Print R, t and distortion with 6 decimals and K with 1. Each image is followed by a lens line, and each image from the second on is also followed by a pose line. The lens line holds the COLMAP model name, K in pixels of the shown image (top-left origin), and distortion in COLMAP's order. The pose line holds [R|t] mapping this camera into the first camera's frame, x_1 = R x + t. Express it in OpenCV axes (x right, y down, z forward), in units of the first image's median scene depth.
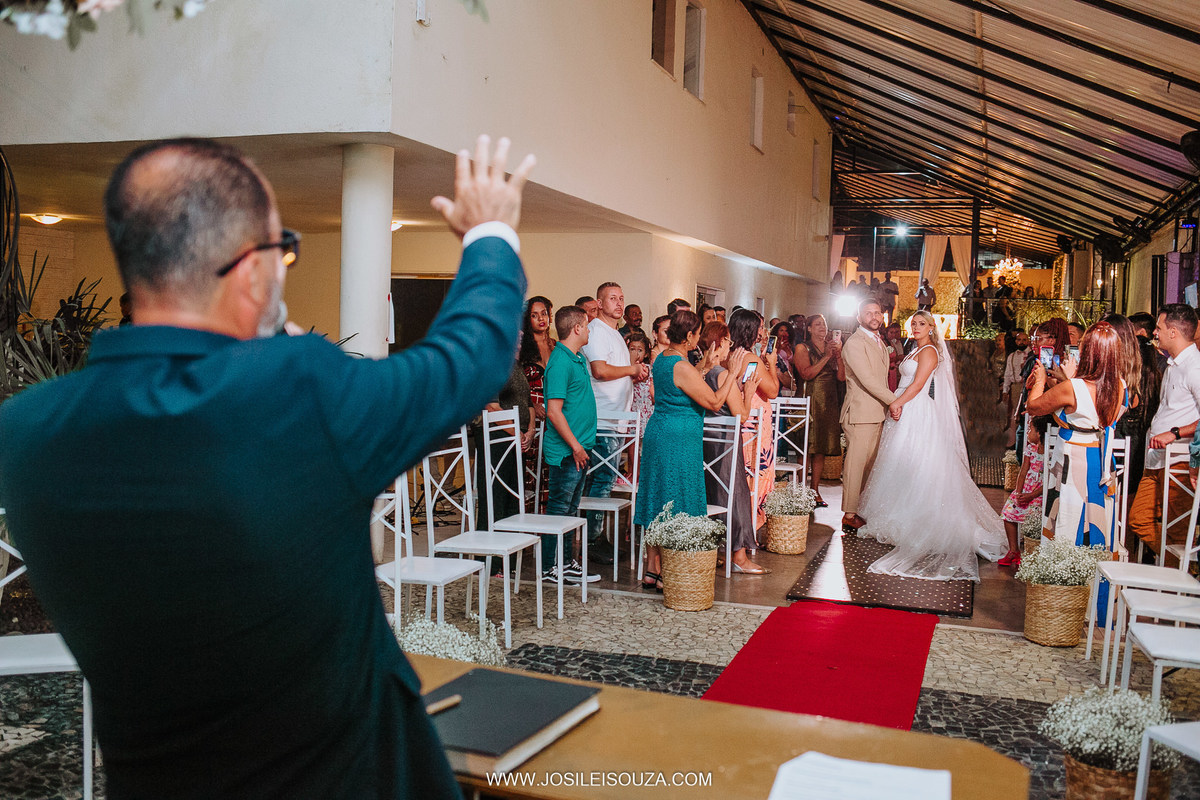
lens RADIAL K [[1132.1, 0, 600.4], [0, 1132.1, 397.5], [0, 0, 1]] dist [-0.045958, 0.000000]
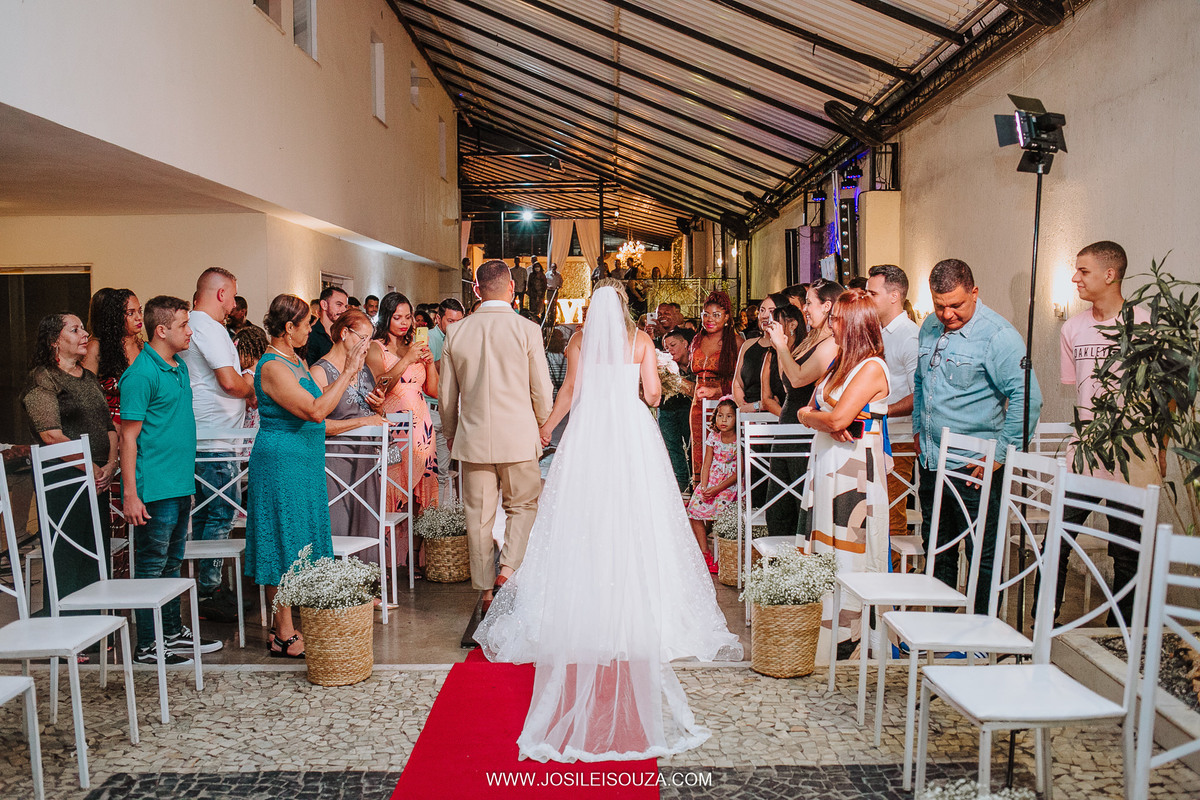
lens RADIAL K [[1132.1, 0, 594.7], [0, 1132.1, 389.3], [0, 0, 1]] dist [-0.045958, 0.000000]
pose [[0.947753, -0.058991, 0.313503, 0.011817], [0.058928, 0.998215, 0.009685, -0.008586], [-0.313515, 0.009295, 0.949538, 0.198408]]
